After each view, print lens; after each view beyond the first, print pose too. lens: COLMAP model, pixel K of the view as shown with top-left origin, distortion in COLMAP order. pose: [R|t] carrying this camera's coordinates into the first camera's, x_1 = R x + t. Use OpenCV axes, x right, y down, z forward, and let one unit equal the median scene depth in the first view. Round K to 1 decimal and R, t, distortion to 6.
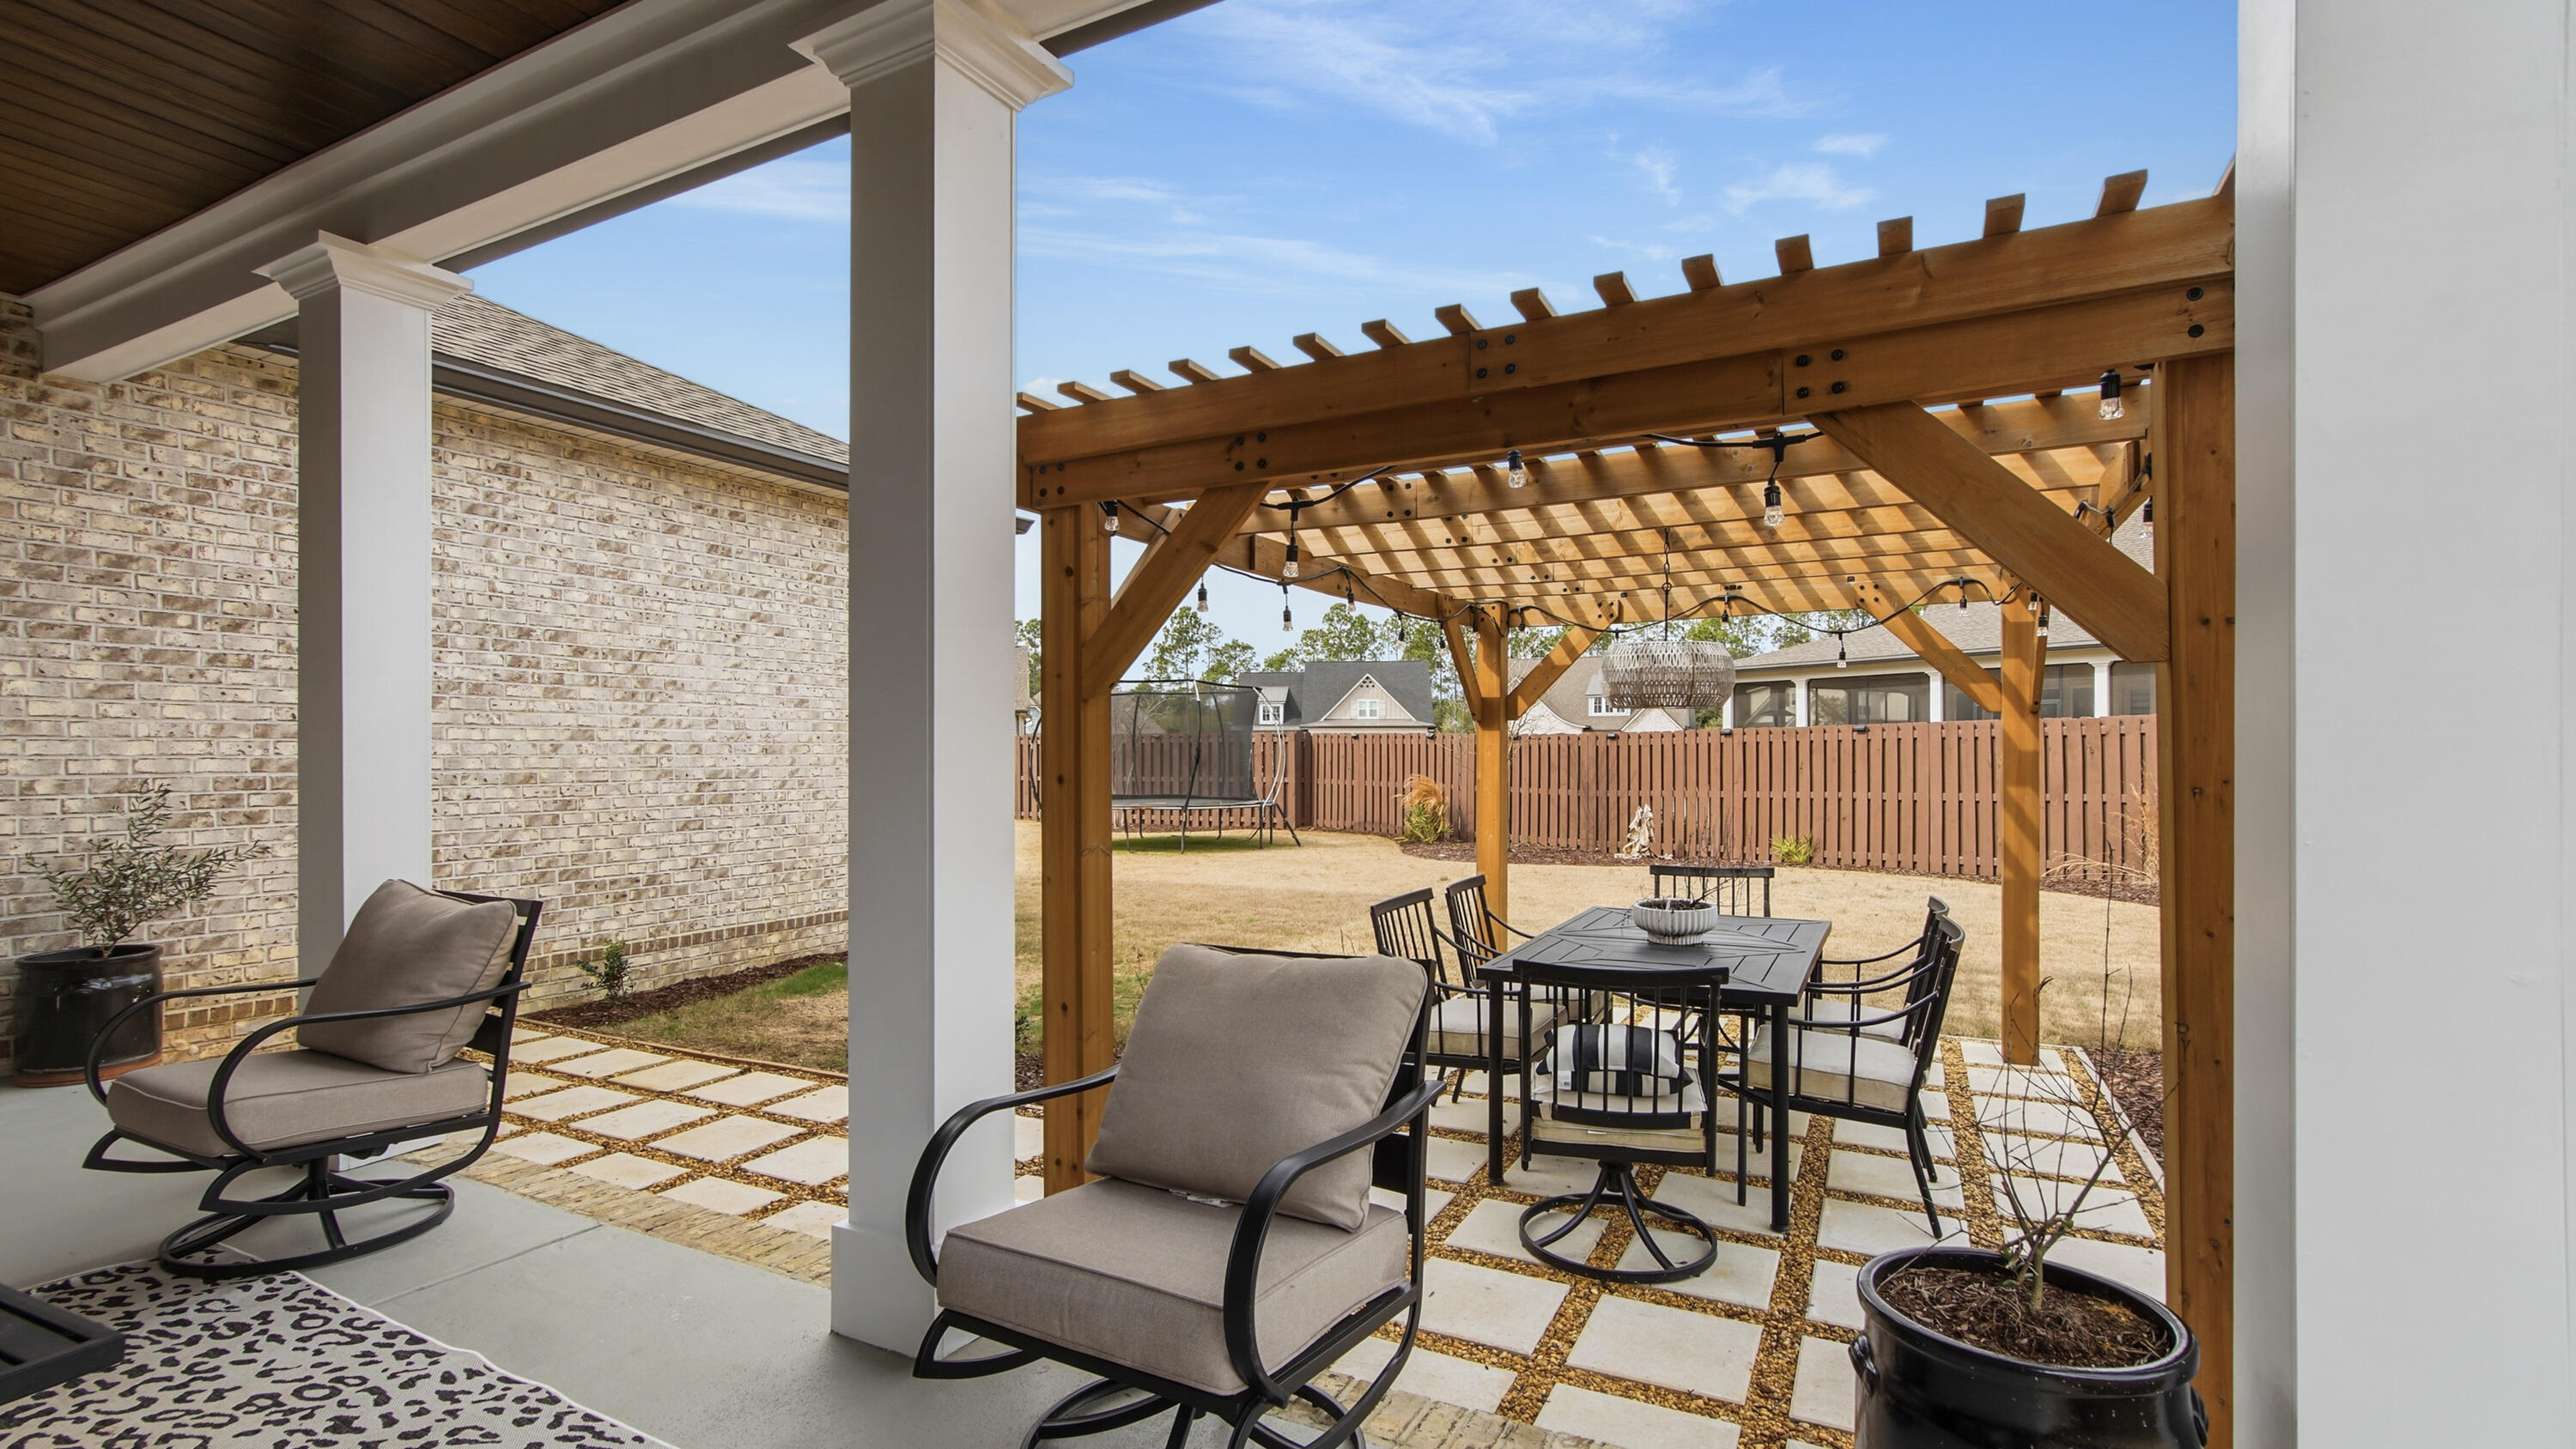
lens RADIAL K [[1184.2, 0, 1290.3], [0, 1184.2, 759.9], [0, 0, 1]] dist [-0.002754, 0.010071]
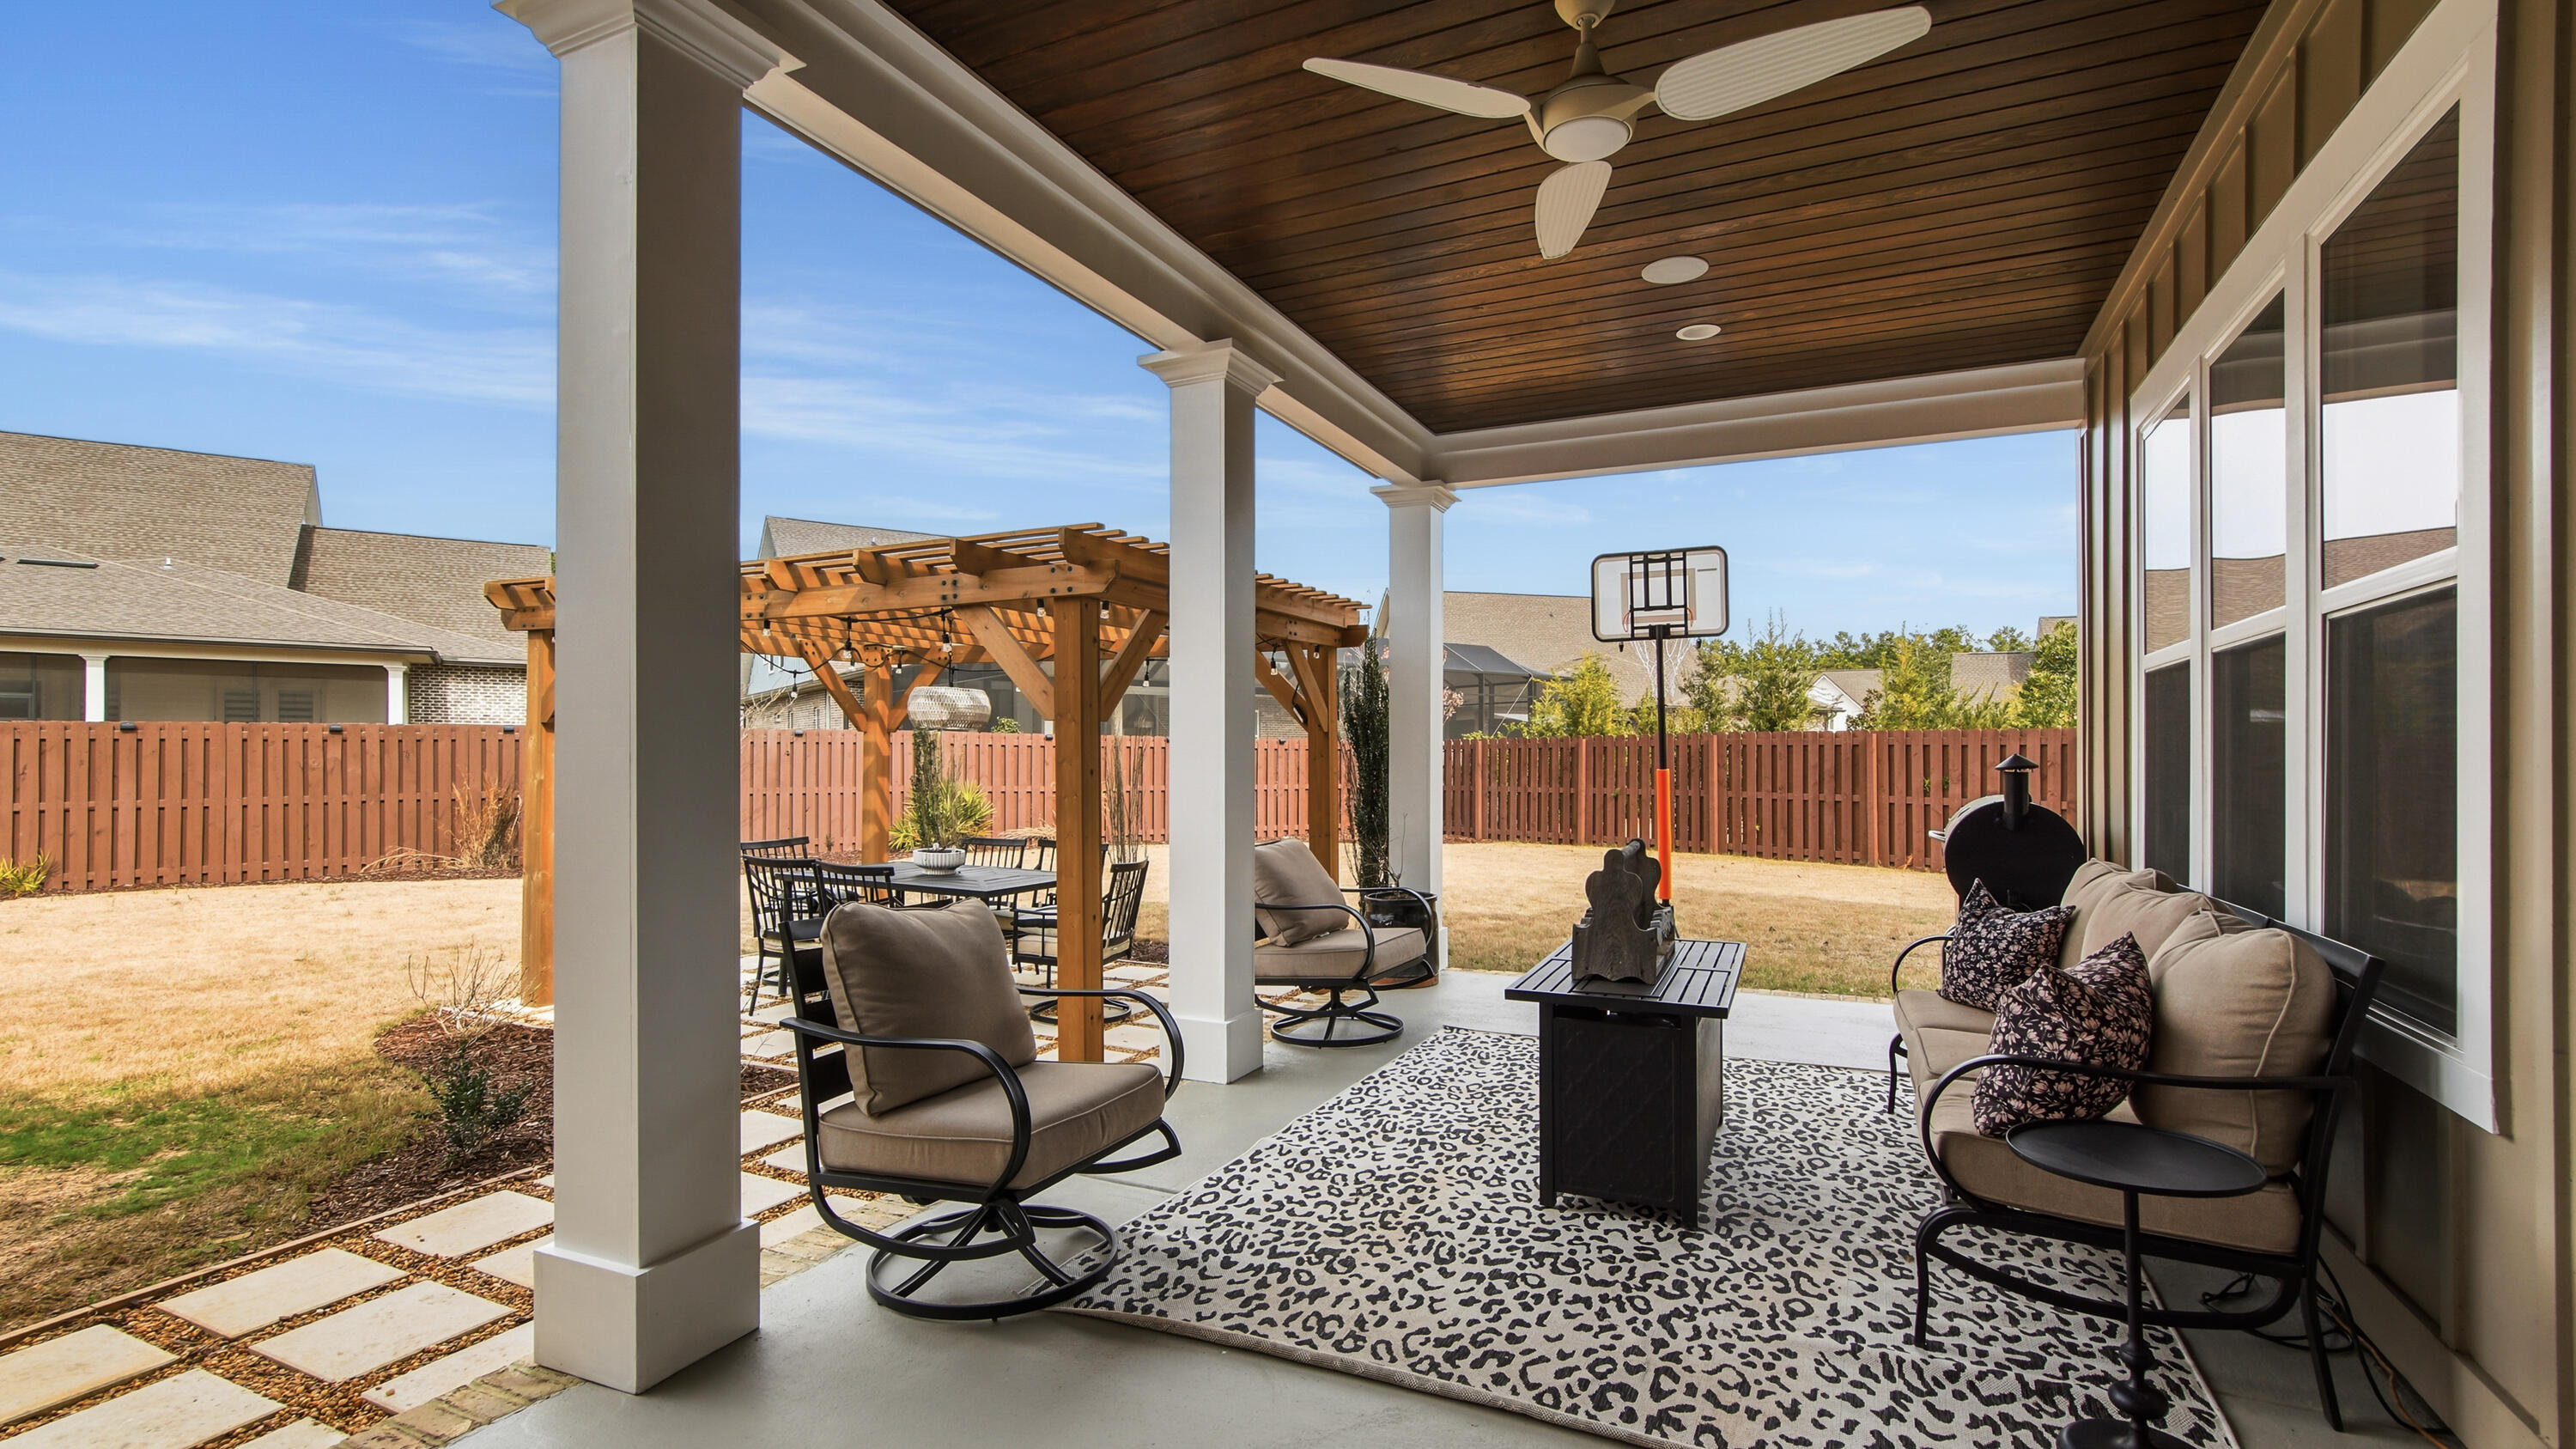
lens RADIAL K [[1164.1, 0, 1278.2], [0, 1164.1, 751.5], [0, 0, 1]] dist [-0.001174, 0.000246]
pose [[-0.039815, 0.009706, 0.999160, -1.193024], [0.002534, 0.999951, -0.009613, 0.006152], [-0.999204, 0.002149, -0.039837, 0.562941]]
